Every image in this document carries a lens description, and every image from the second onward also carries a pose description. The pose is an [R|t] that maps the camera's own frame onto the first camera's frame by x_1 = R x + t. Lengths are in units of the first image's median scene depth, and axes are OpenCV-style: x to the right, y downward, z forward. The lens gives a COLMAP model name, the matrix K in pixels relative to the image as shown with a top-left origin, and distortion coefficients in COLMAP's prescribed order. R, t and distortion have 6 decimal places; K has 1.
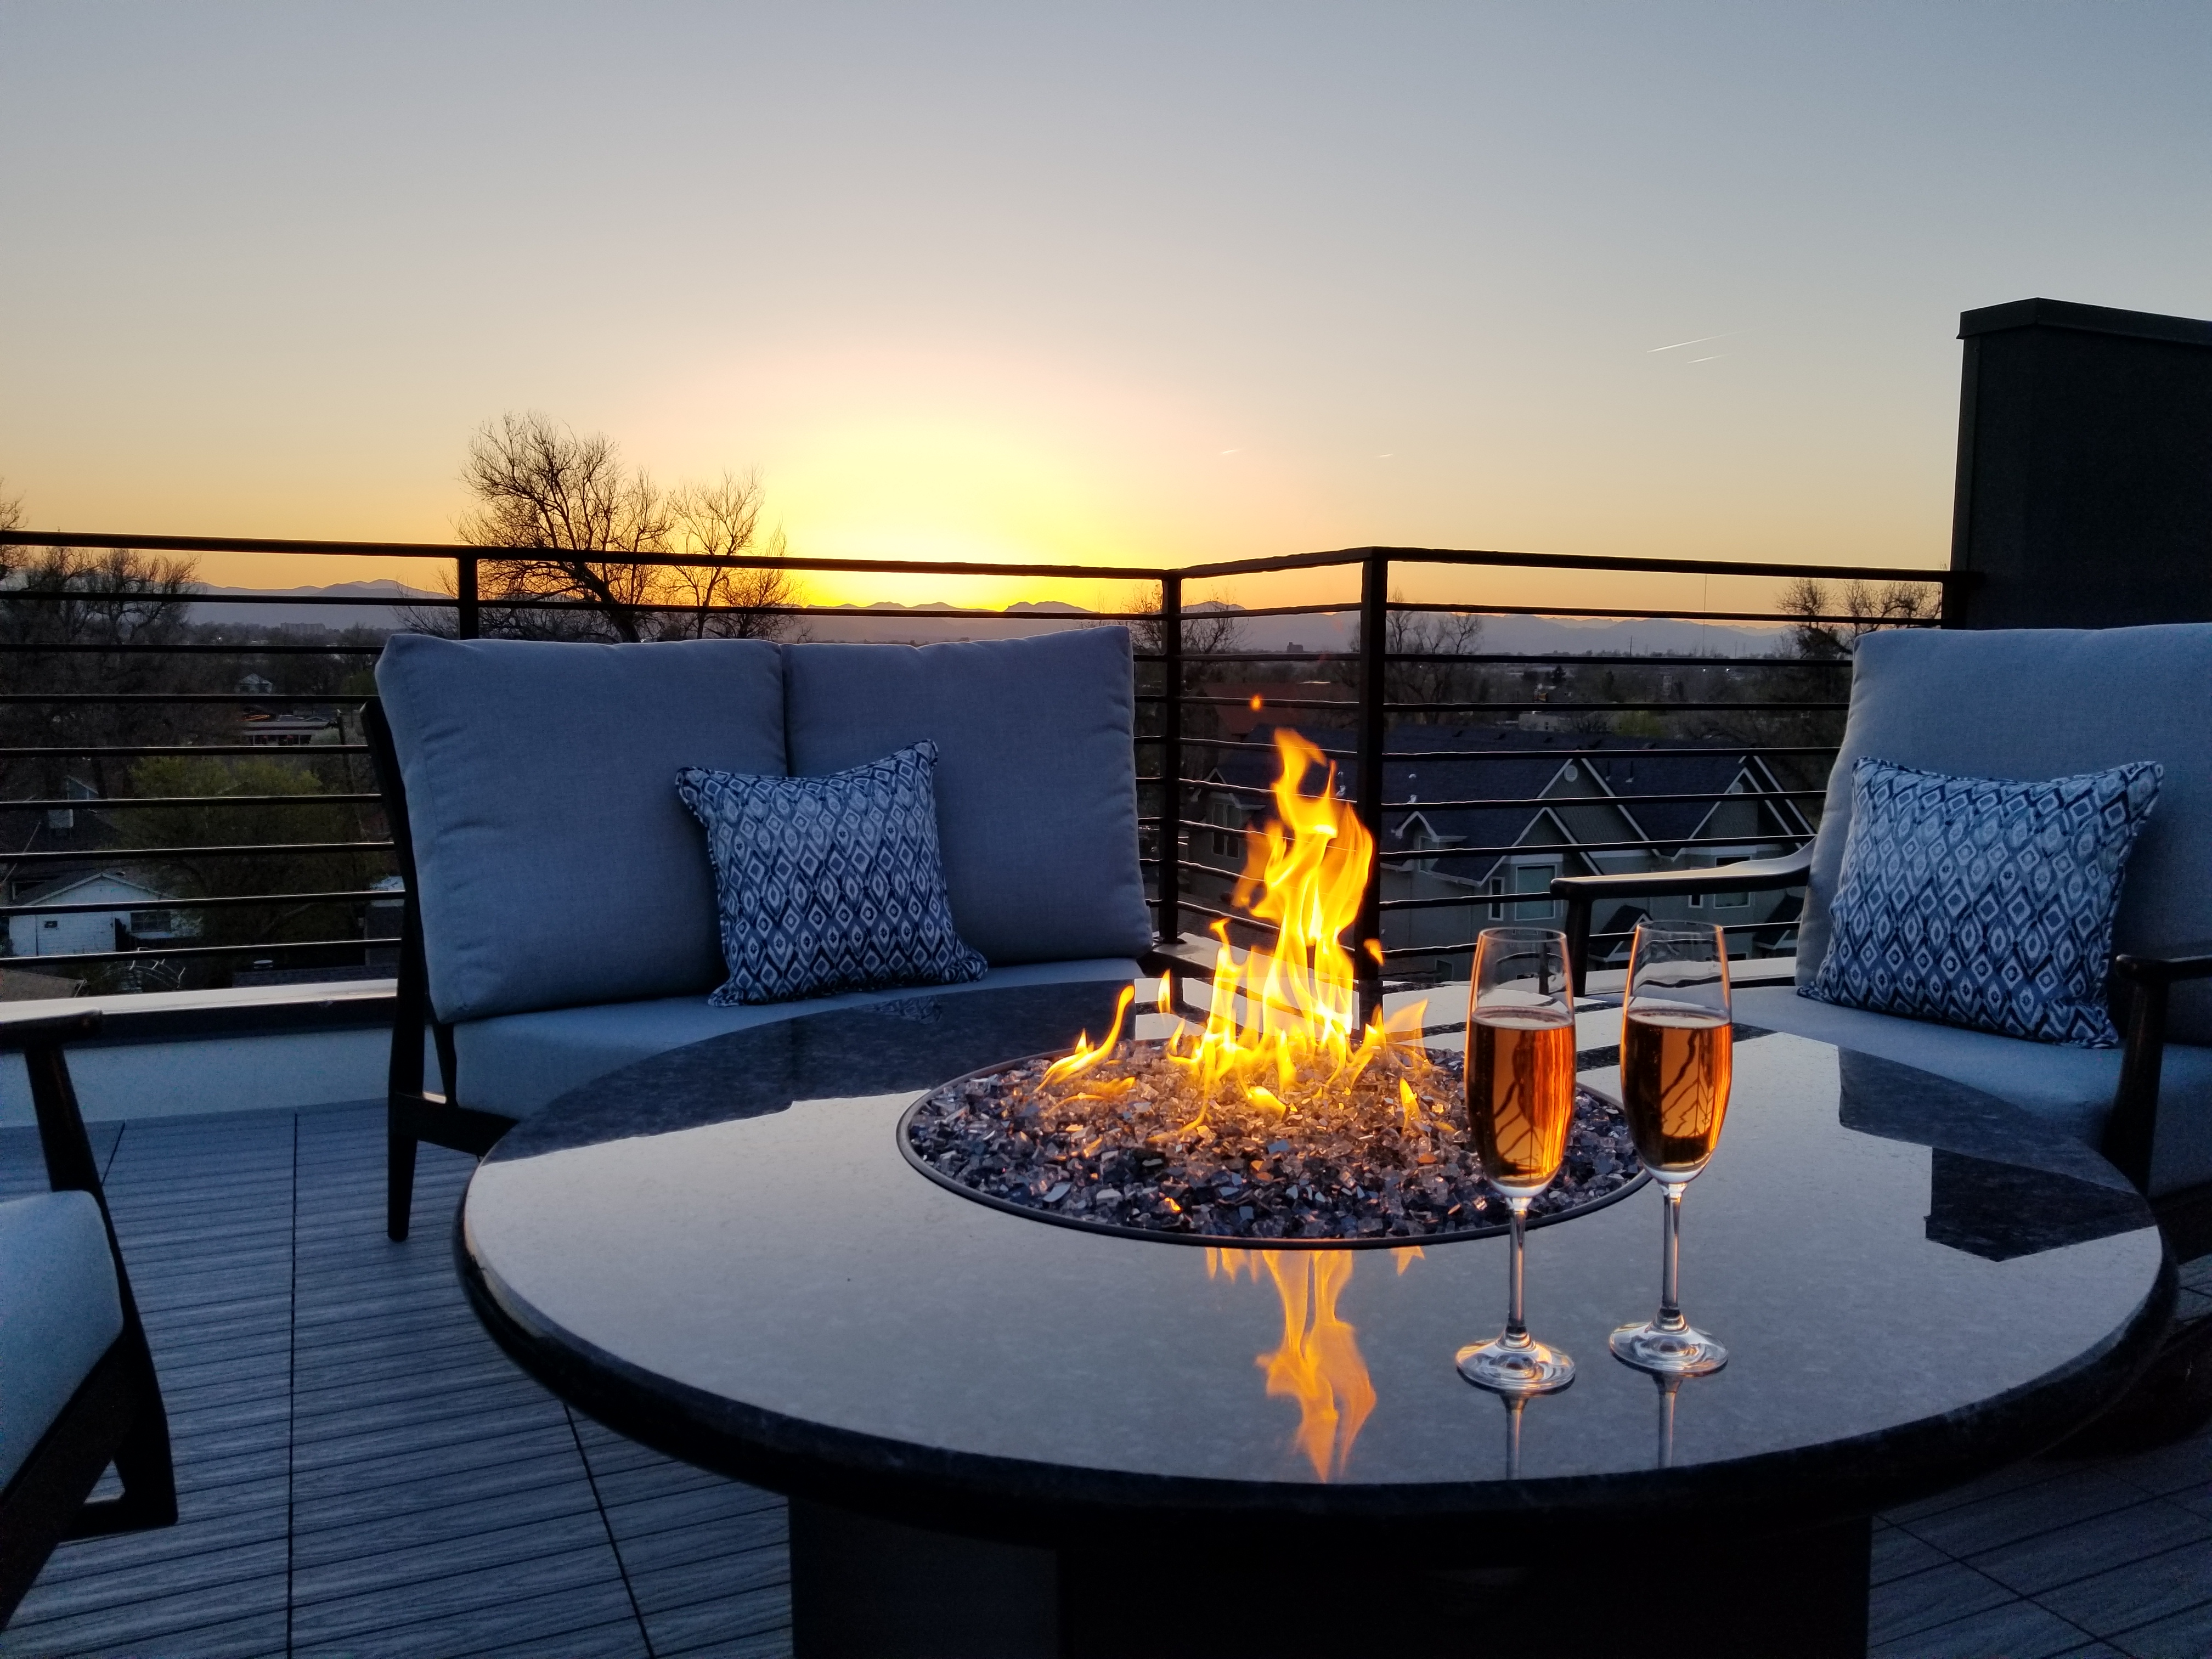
lens RADIAL K [[1721.6, 0, 1106.0], [0, 1721.6, 829.5], [0, 0, 1]] dist [-0.010843, 0.008380]
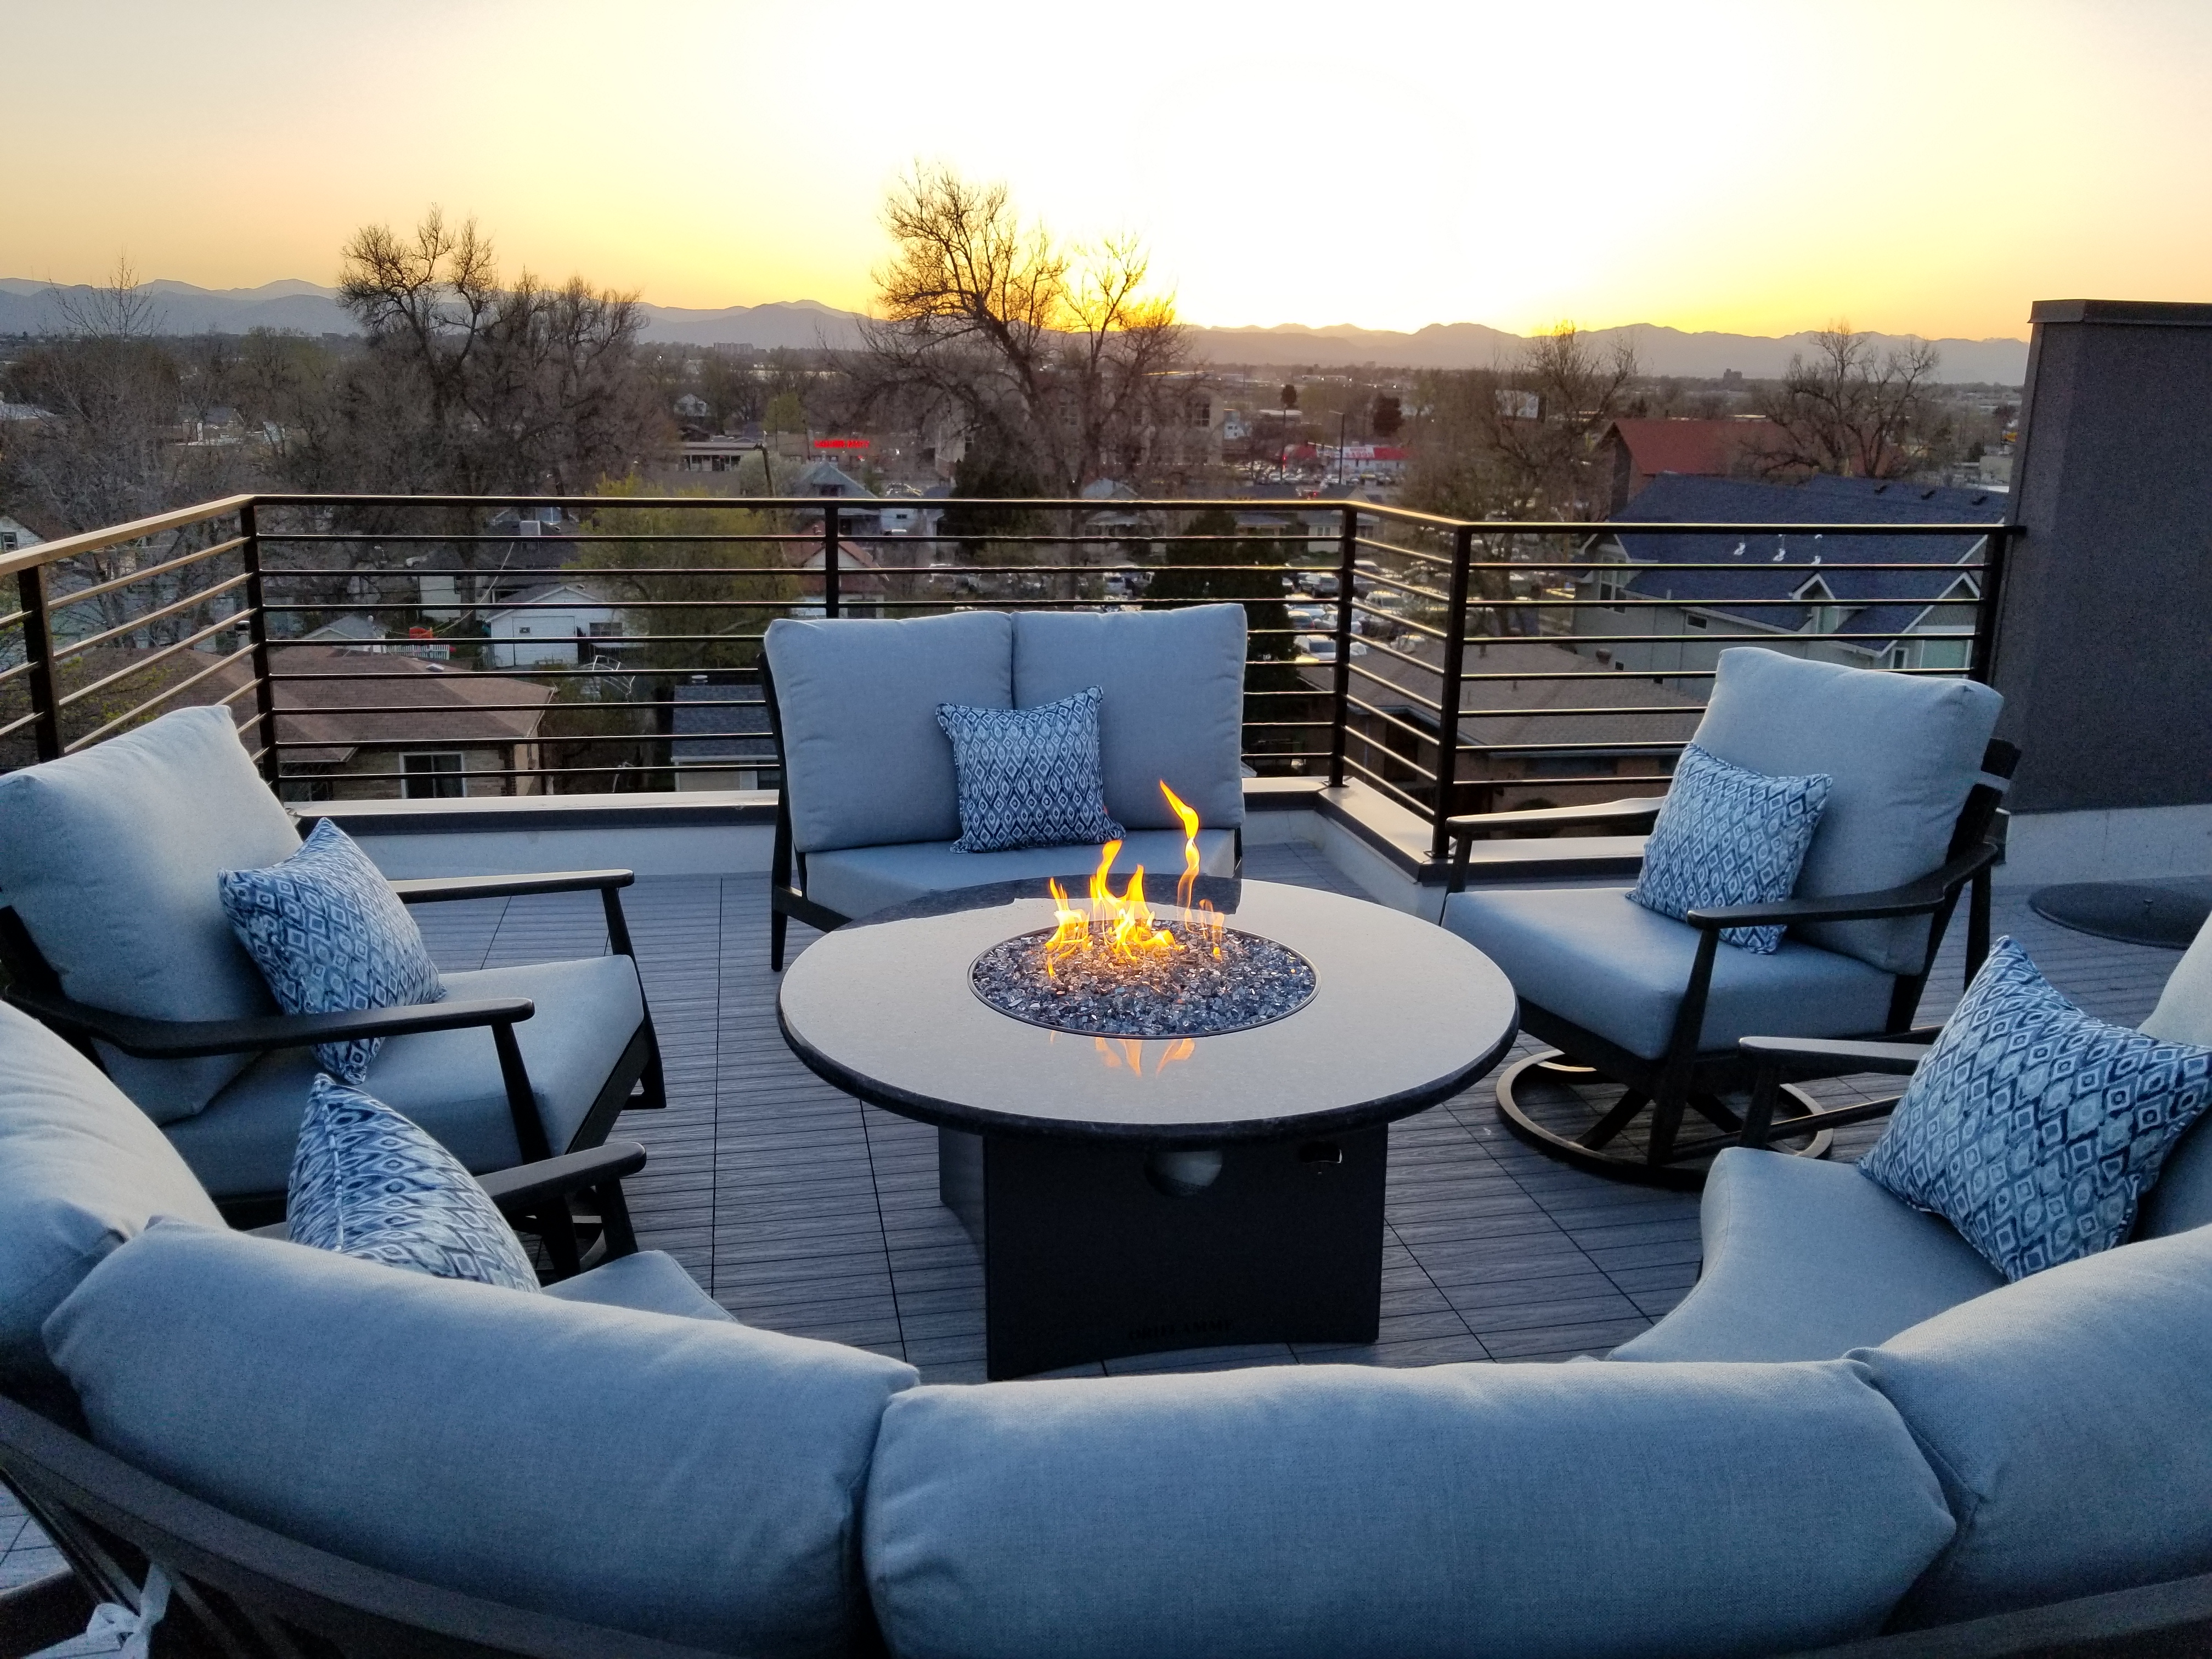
lens RADIAL K [[1721.6, 0, 1106.0], [0, 1721.6, 829.5], [0, 0, 1]] dist [-0.010843, 0.008380]
pose [[0.973861, 0.067804, -0.216789, 0.270130], [-0.033502, 0.986846, 0.158154, -0.183812], [0.224661, -0.146758, 0.963322, -0.555095]]
